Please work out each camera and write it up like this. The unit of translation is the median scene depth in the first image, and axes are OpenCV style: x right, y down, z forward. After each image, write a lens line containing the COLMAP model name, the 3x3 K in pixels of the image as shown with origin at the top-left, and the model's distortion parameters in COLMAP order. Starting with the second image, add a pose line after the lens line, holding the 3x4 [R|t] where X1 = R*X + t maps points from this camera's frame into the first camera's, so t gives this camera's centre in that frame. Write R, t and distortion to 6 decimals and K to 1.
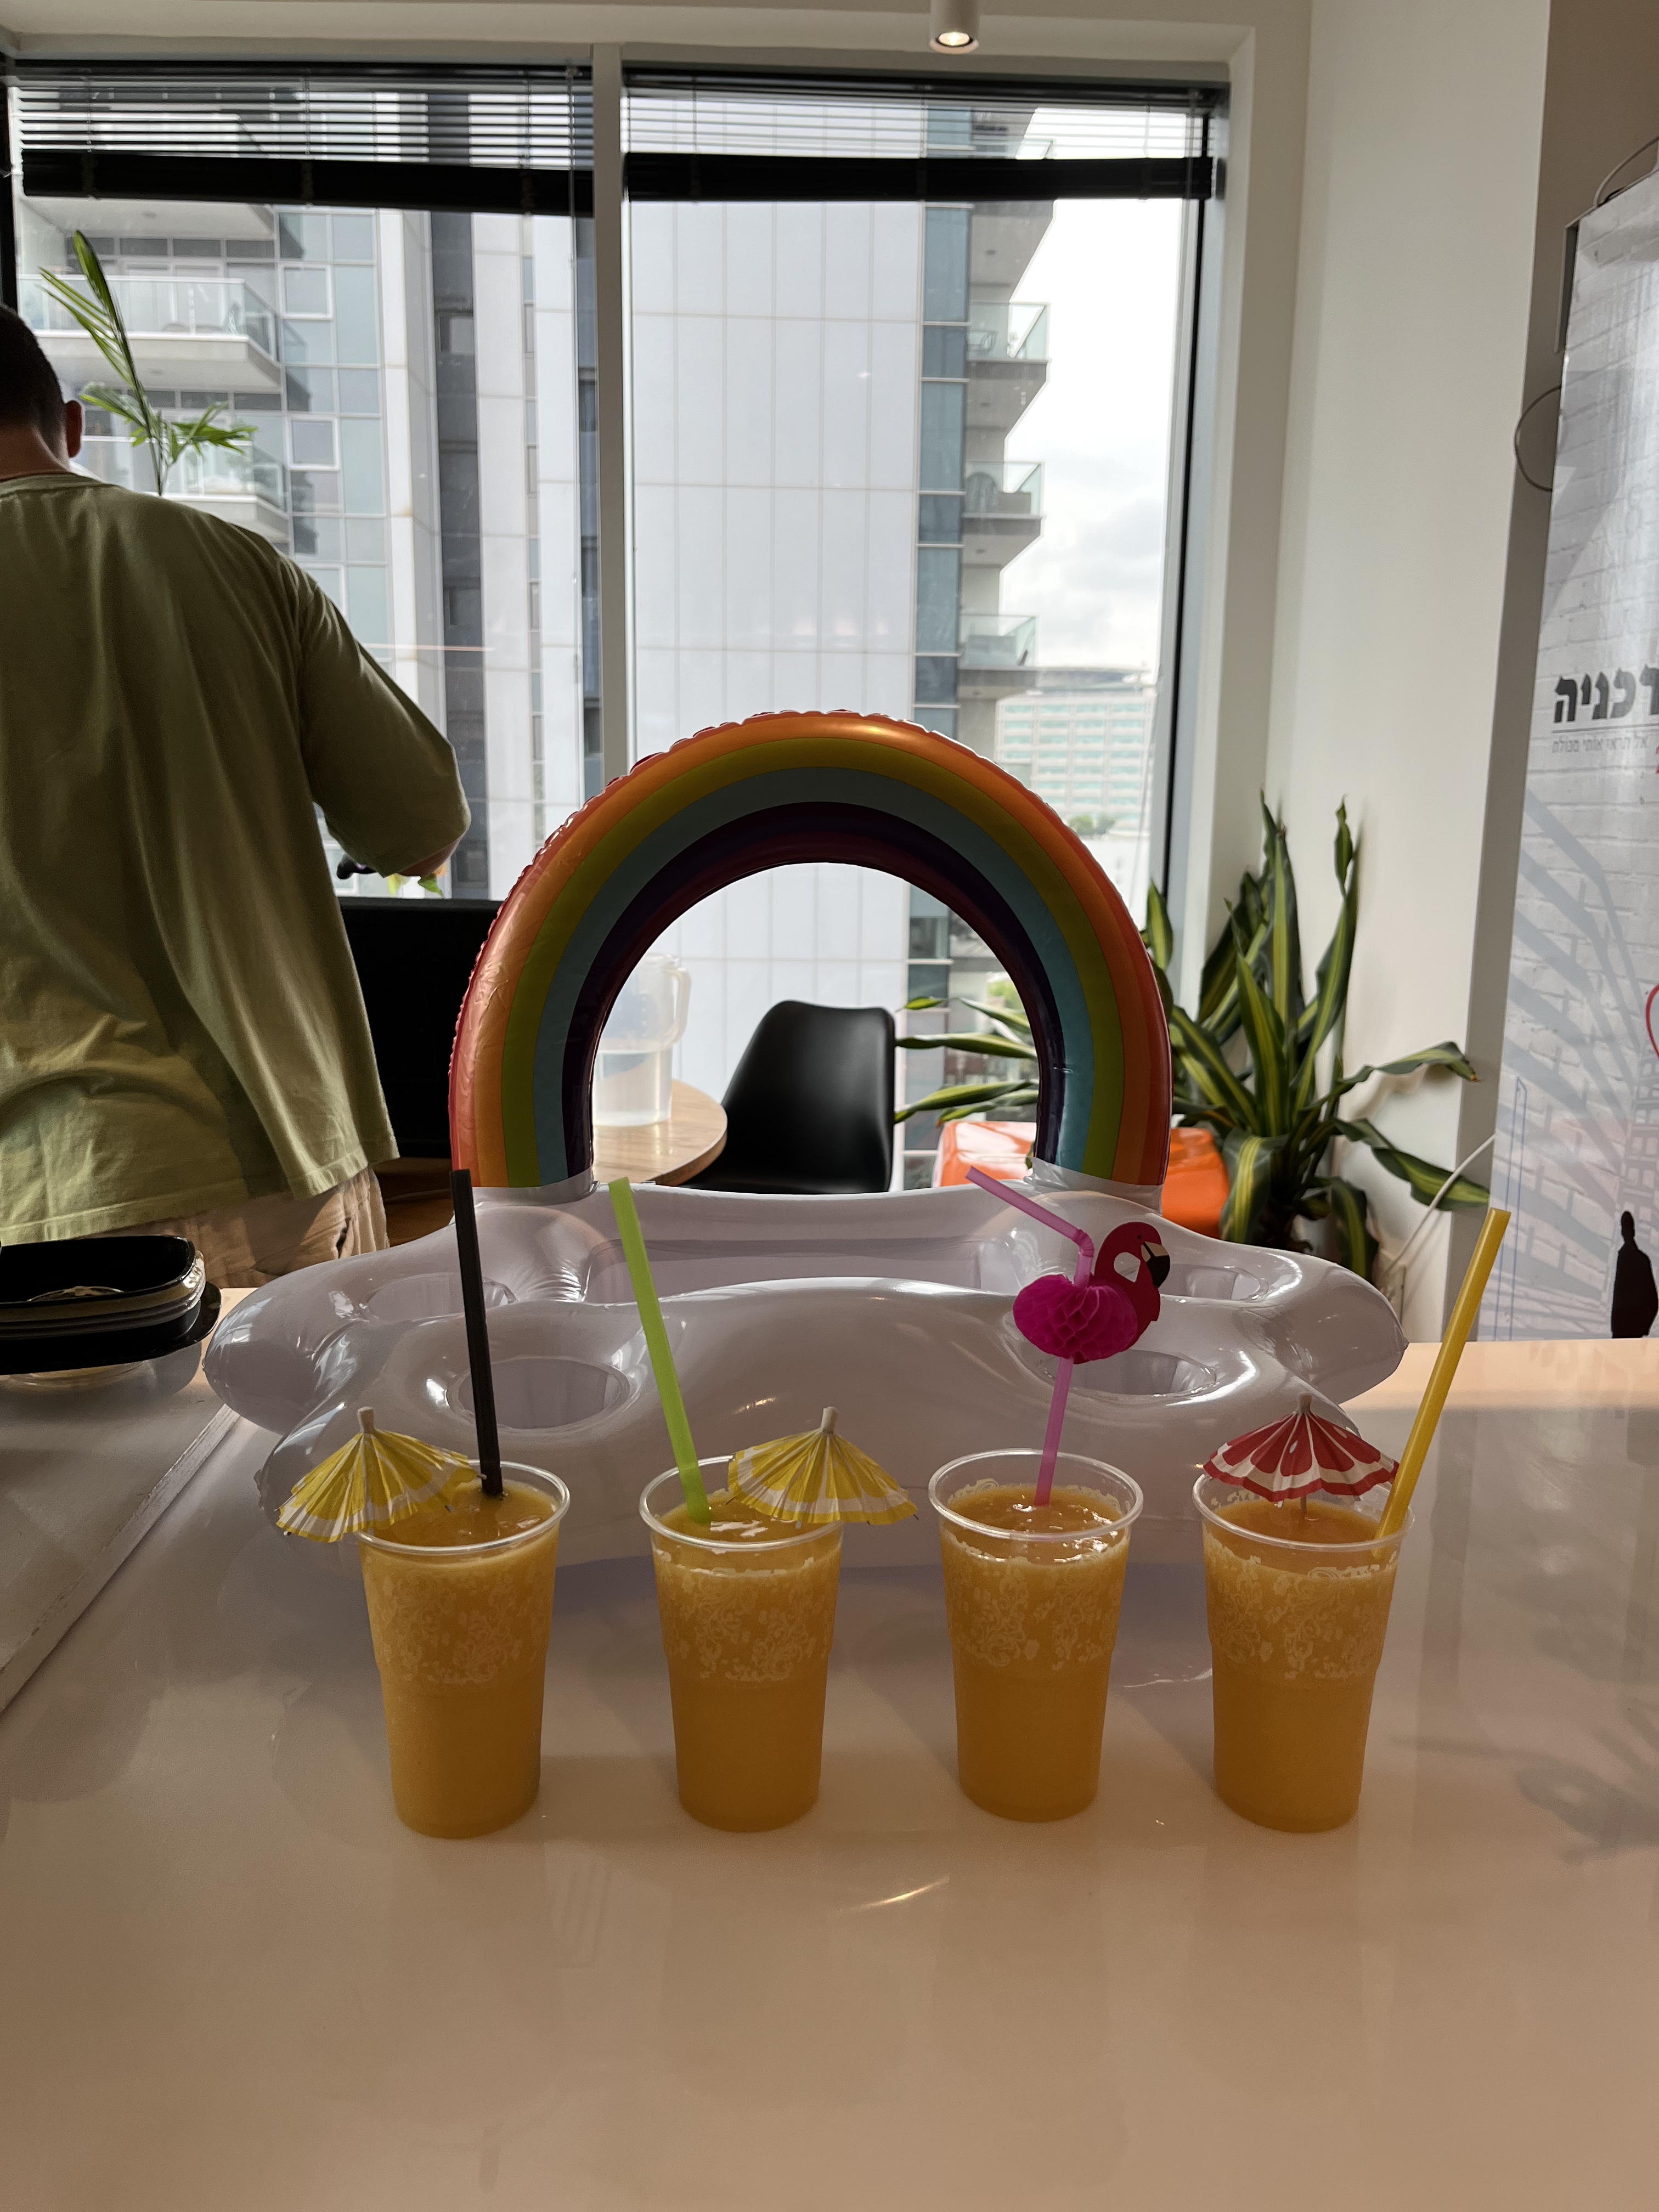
lens RADIAL K [[1648.3, 0, 834.8], [0, 1648.3, 1109.0], [0, 0, 1]] dist [0.021569, -0.011059]
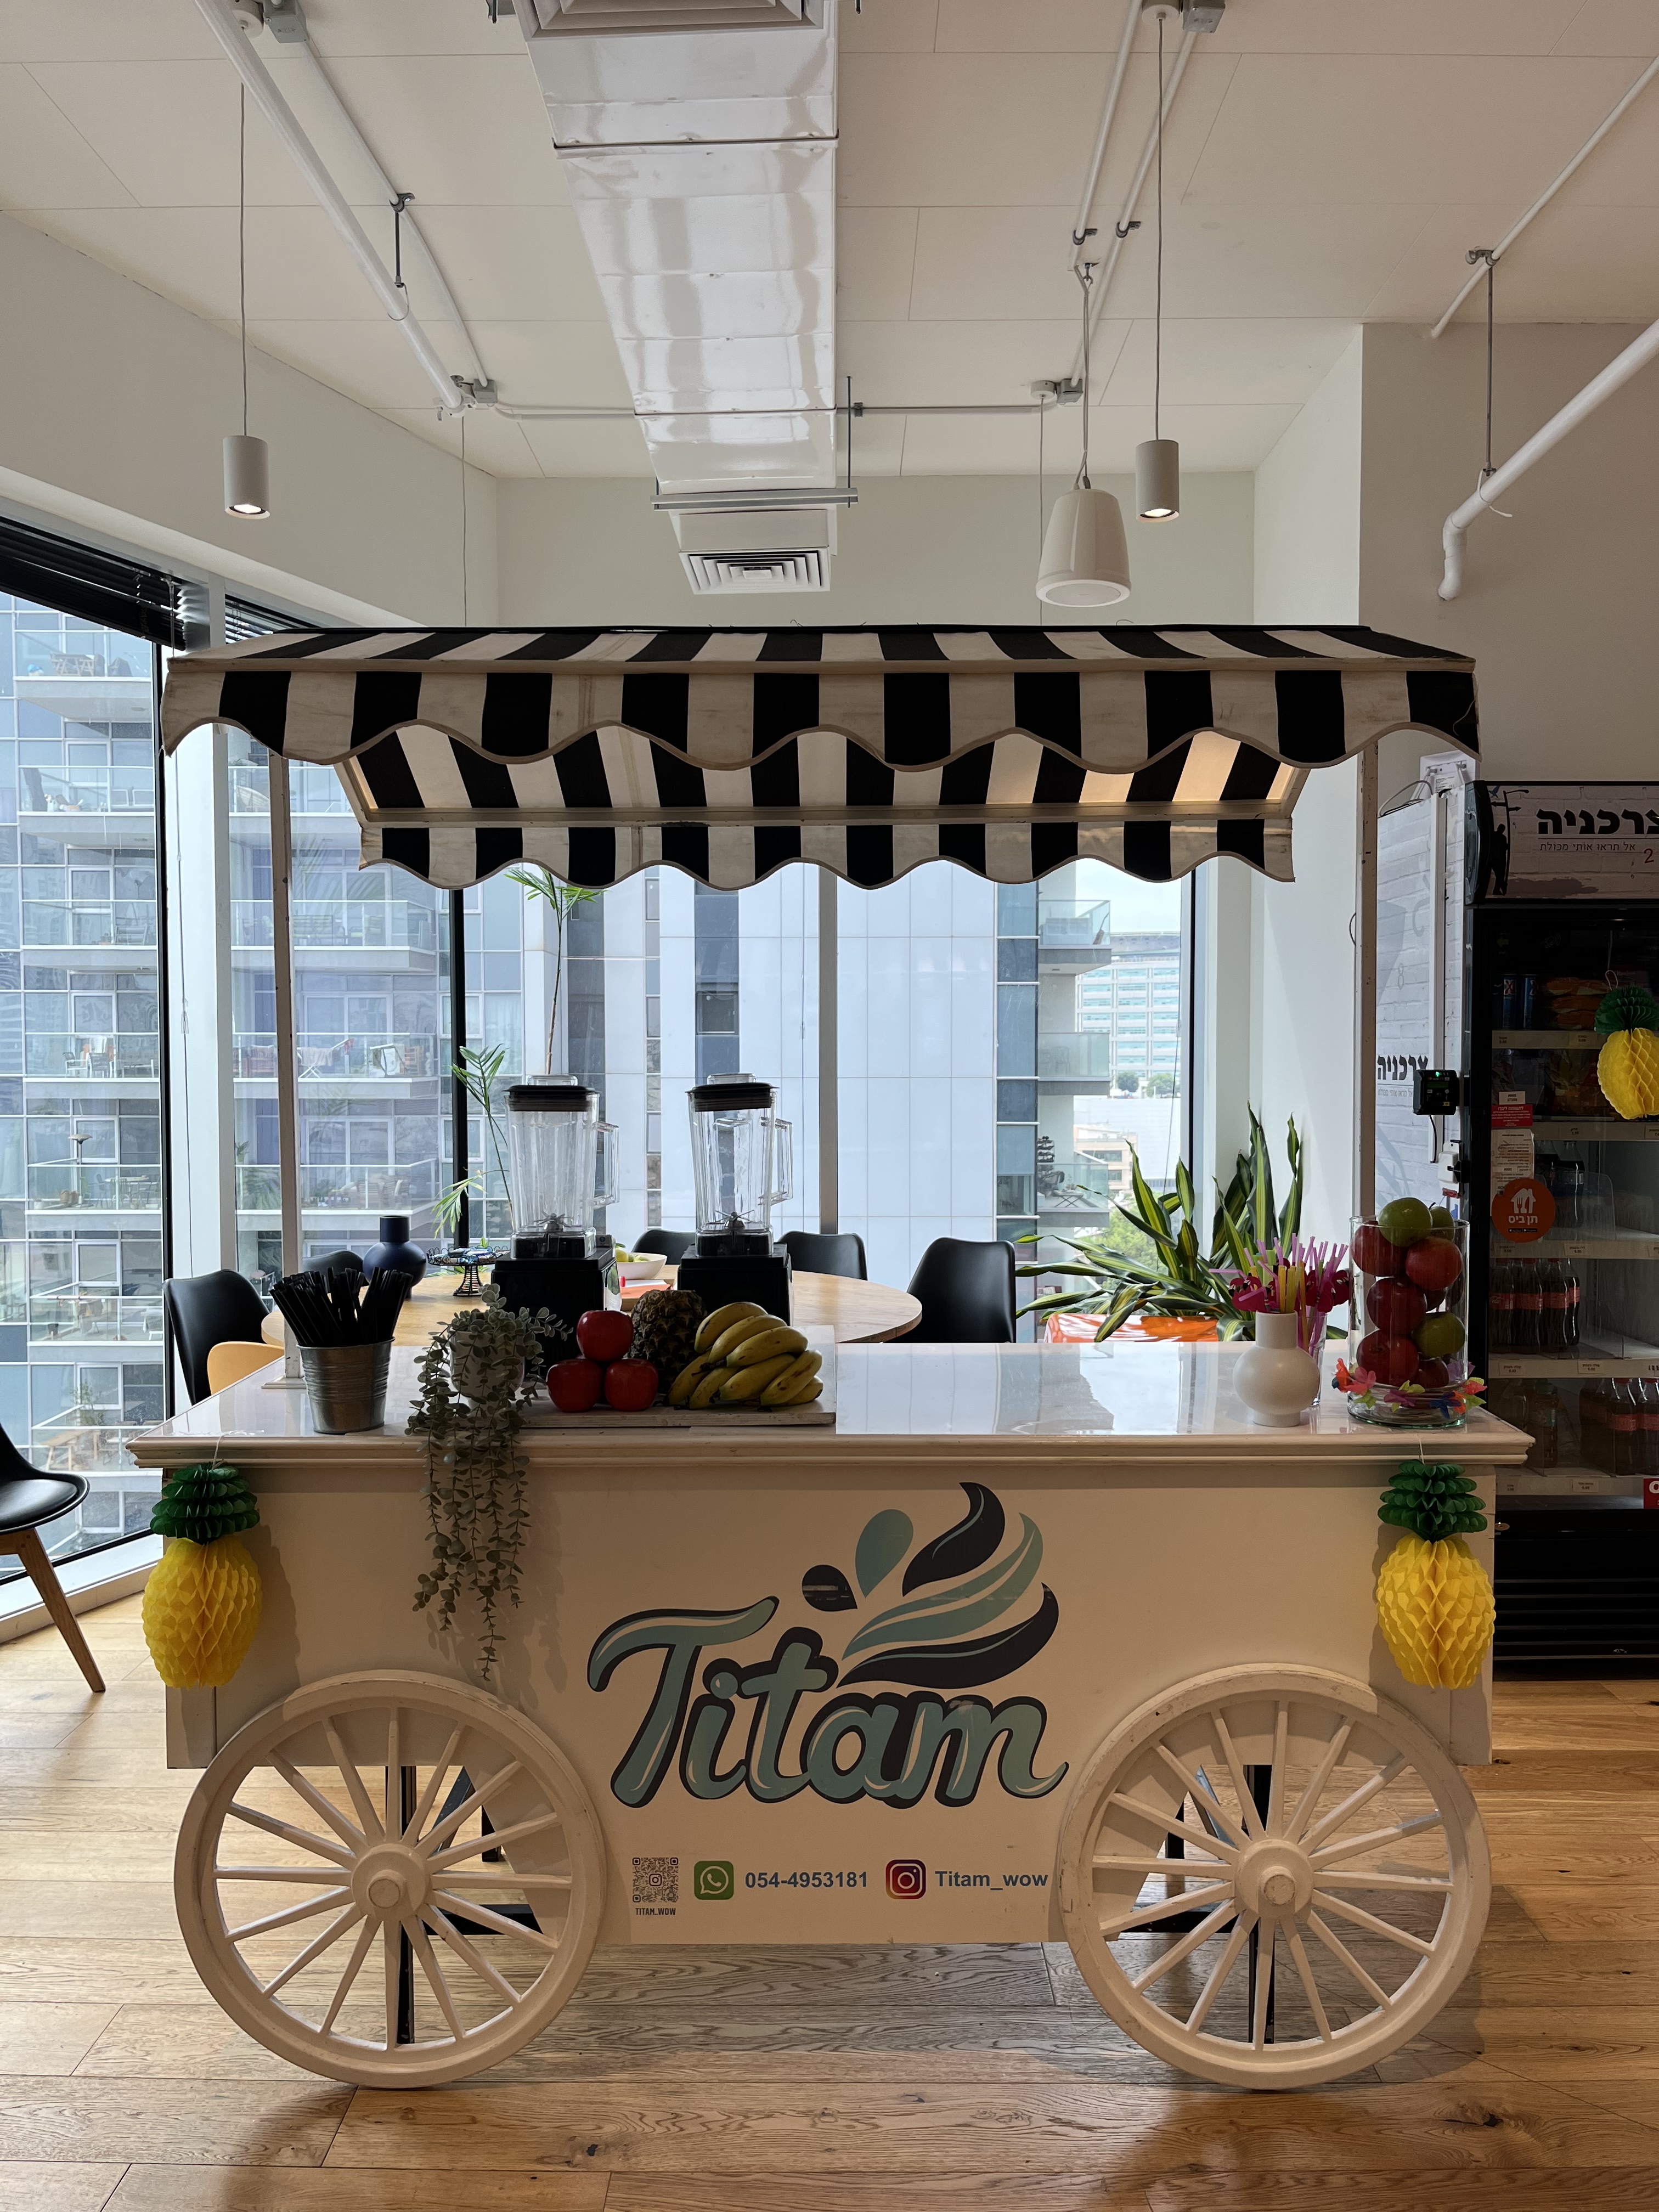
lens RADIAL K [[1648.3, 0, 820.0], [0, 1648.3, 1107.6], [0, 0, 1]] dist [0.021569, -0.011059]
pose [[0.998204, -0.010863, -0.058907, -0.049848], [0.001478, 0.987586, -0.157070, 0.054653], [0.059882, 0.156700, 0.985829, -0.541936]]
